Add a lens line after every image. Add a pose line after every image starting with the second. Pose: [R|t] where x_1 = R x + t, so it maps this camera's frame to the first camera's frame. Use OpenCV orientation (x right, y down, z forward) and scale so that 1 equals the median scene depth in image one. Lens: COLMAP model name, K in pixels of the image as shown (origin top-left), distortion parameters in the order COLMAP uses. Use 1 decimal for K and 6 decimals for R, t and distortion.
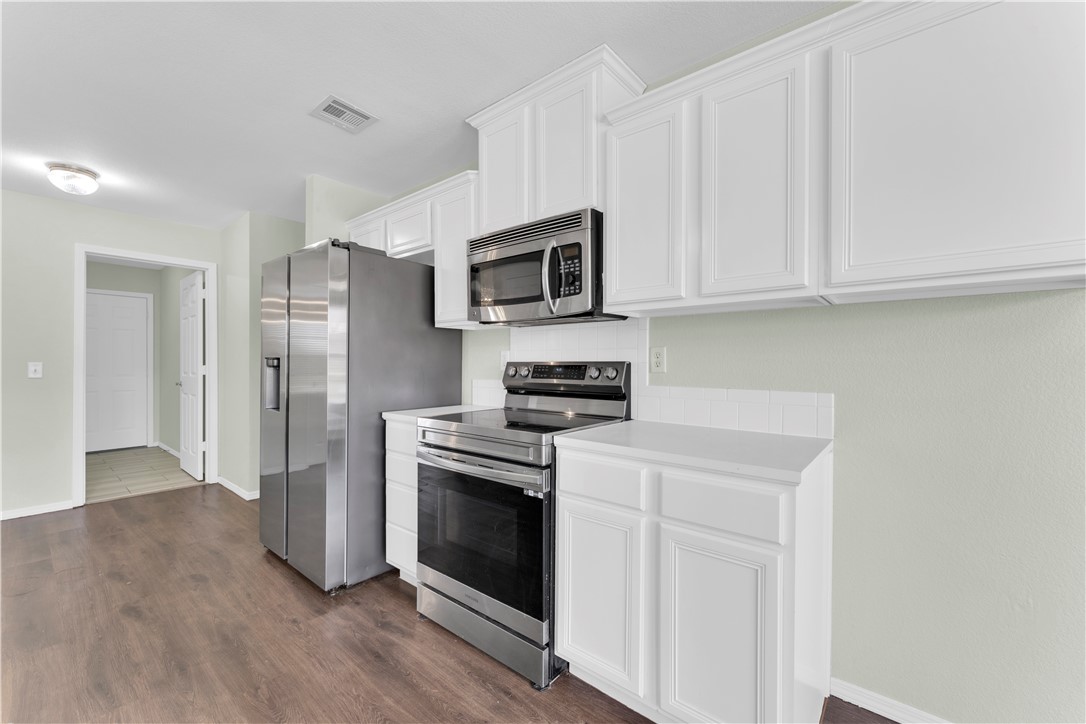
lens RADIAL K [[445.9, 0, 544.5], [0, 445.9, 362.5], [0, 0, 1]] dist [0.004364, -0.000026]
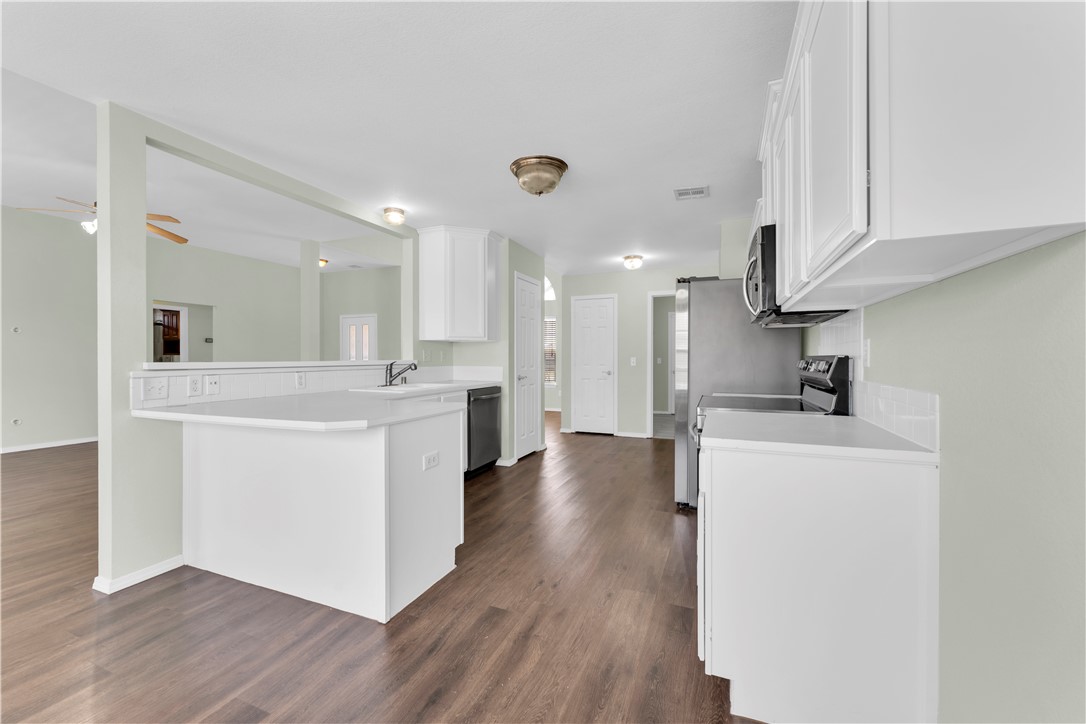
lens RADIAL K [[445.9, 0, 539.5], [0, 445.9, 358.8], [0, 0, 1]] dist [0.004364, -0.000026]
pose [[0.299469, -0.001546, -0.954105, 0.847485], [0.004841, 0.999988, -0.000101, 0.002012], [0.954094, -0.004589, 0.299473, 0.064859]]
